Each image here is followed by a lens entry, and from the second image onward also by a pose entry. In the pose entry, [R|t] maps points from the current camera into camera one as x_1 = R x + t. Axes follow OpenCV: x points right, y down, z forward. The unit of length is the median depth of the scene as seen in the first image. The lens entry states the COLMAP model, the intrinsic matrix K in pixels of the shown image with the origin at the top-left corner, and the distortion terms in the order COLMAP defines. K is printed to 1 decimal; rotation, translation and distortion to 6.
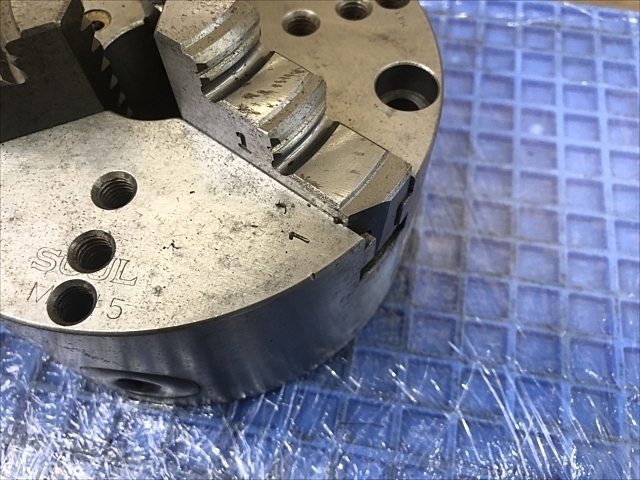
lens RADIAL K [[541.5, 0, 320.0], [0, 541.5, 240.0], [0, 0, 1]] dist [0.000124, 0.014941]
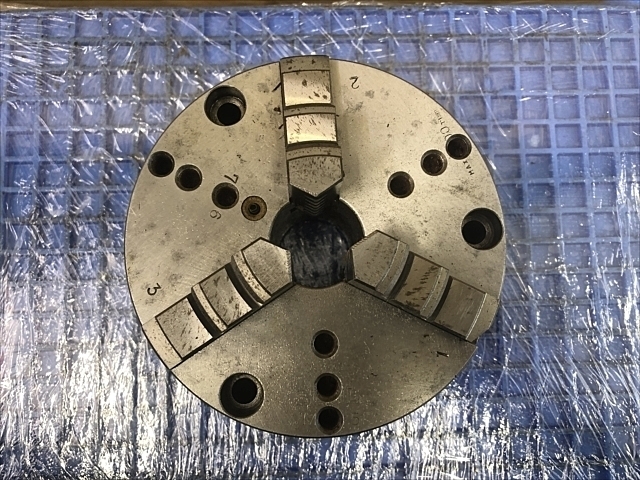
lens RADIAL K [[541.5, 0, 320.0], [0, 541.5, 240.0], [0, 0, 1]] dist [0.000124, 0.014941]
pose [[0.977259, -0.201562, 0.065864, -0.293062], [0.163211, 0.913272, 0.373225, -0.667743], [-0.135380, -0.353988, 0.925400, -0.274472]]
